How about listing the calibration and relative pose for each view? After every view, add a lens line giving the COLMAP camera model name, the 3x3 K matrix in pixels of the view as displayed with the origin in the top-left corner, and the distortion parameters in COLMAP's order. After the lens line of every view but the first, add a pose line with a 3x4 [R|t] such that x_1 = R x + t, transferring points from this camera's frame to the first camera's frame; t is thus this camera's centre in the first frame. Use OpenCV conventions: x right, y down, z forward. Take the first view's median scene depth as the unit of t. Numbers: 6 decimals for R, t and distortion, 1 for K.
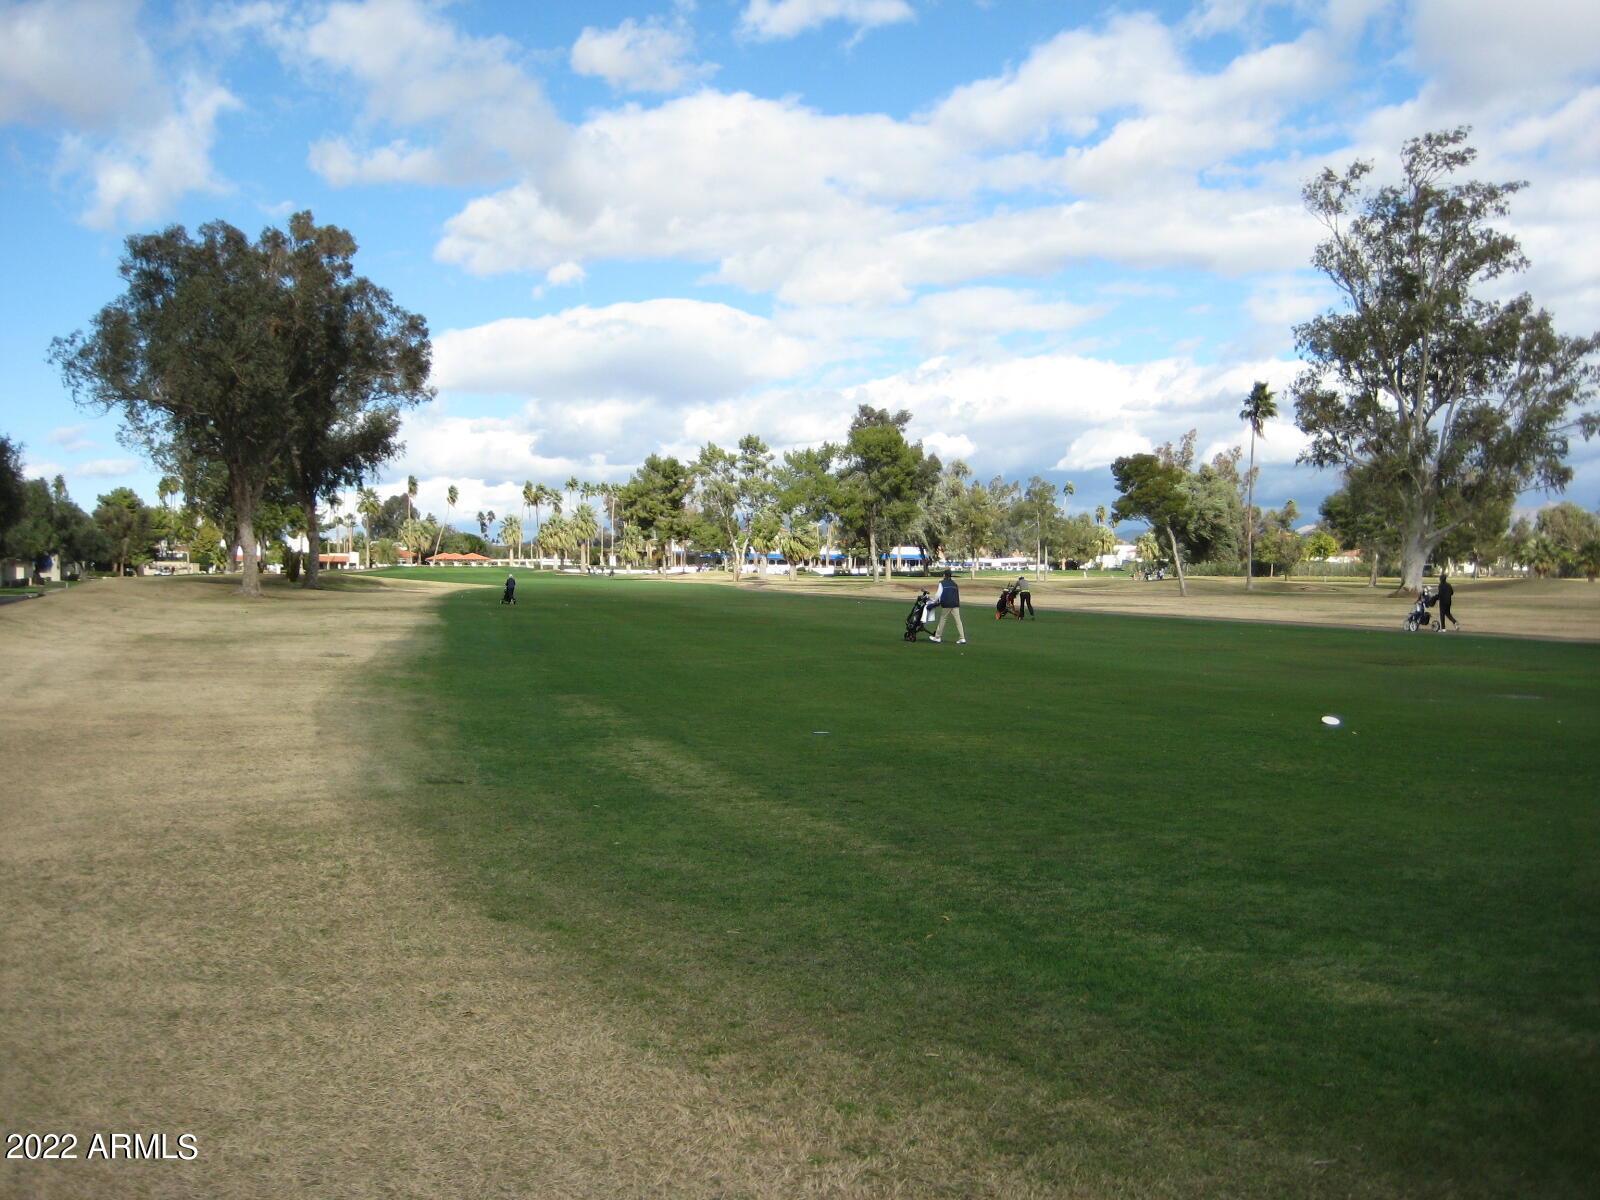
lens RADIAL K [[1652.0, 0, 800.0], [0, 1652.0, 600.0], [0, 0, 1]] dist [-0.001279, 0.000238]
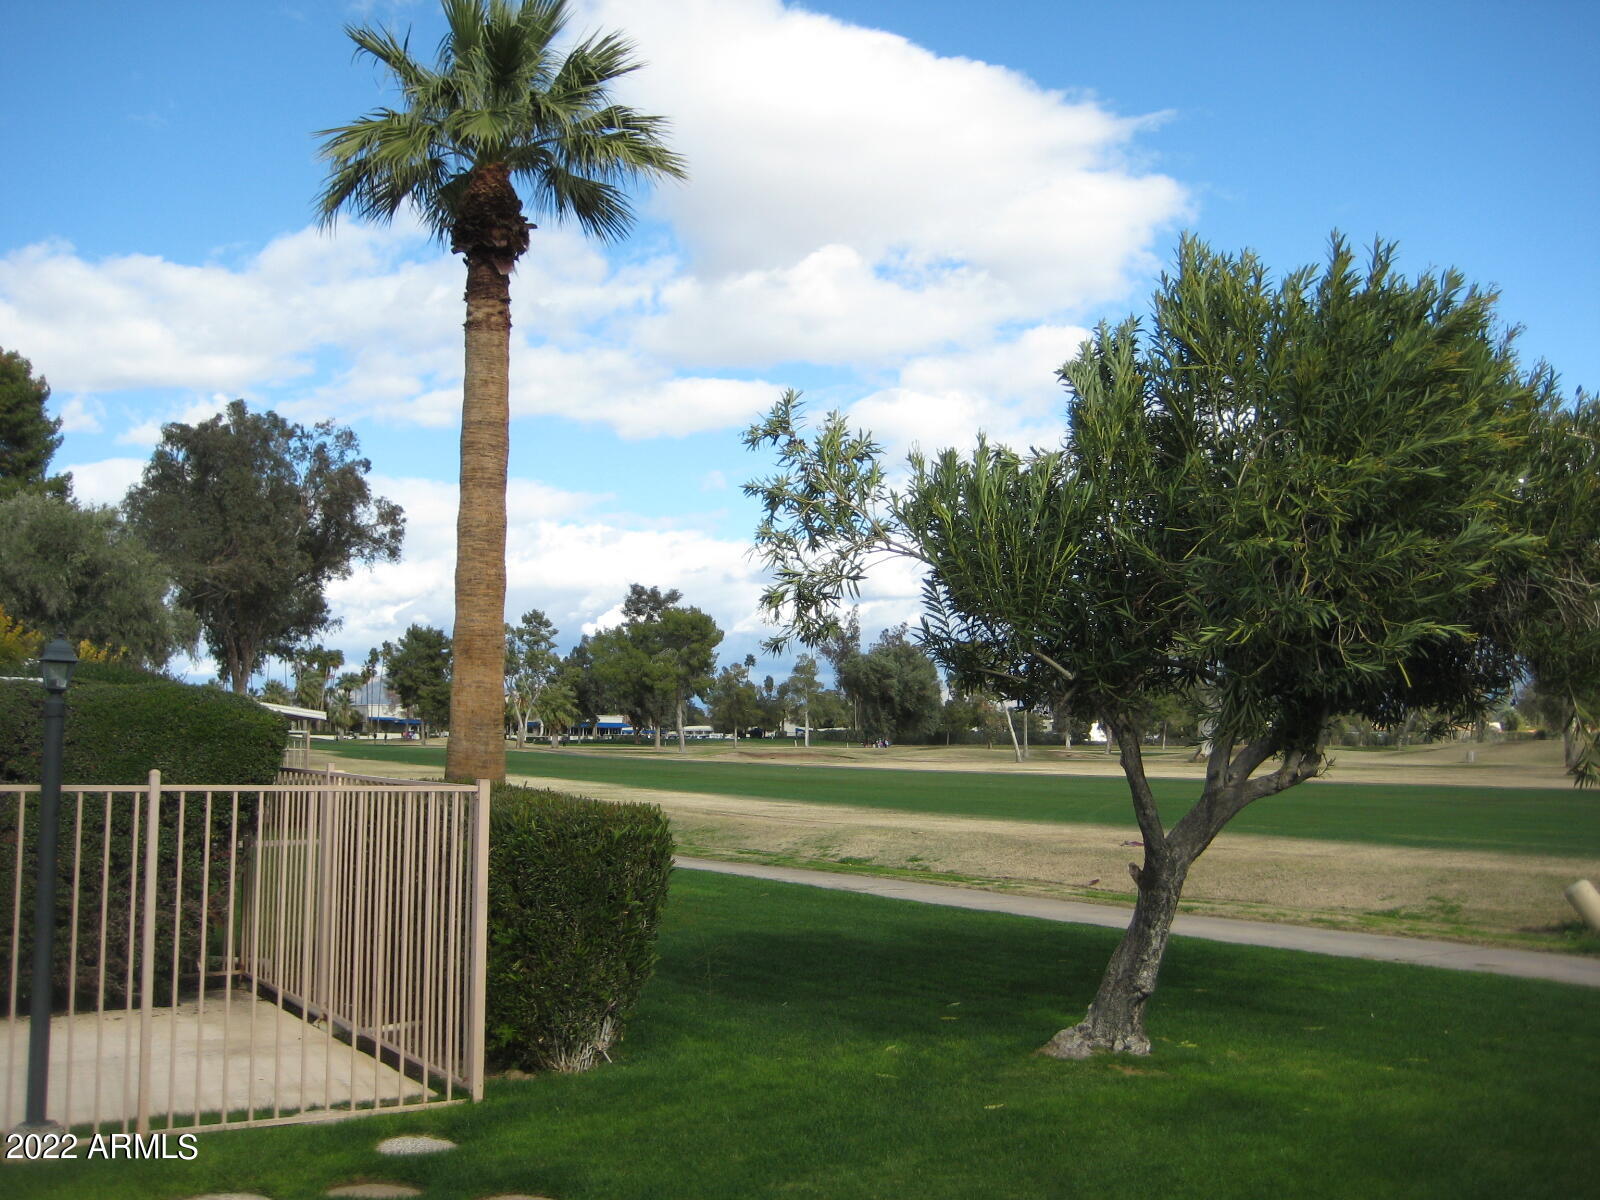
lens RADIAL K [[1652.0, 0, 800.0], [0, 1652.0, 600.0], [0, 0, 1]] dist [-0.001279, 0.000238]
pose [[0.970385, 0.024777, 0.240289, -0.119651], [-0.000471, 0.994918, -0.100689, 0.000465], [-0.241562, 0.097594, 0.965465, -0.063579]]
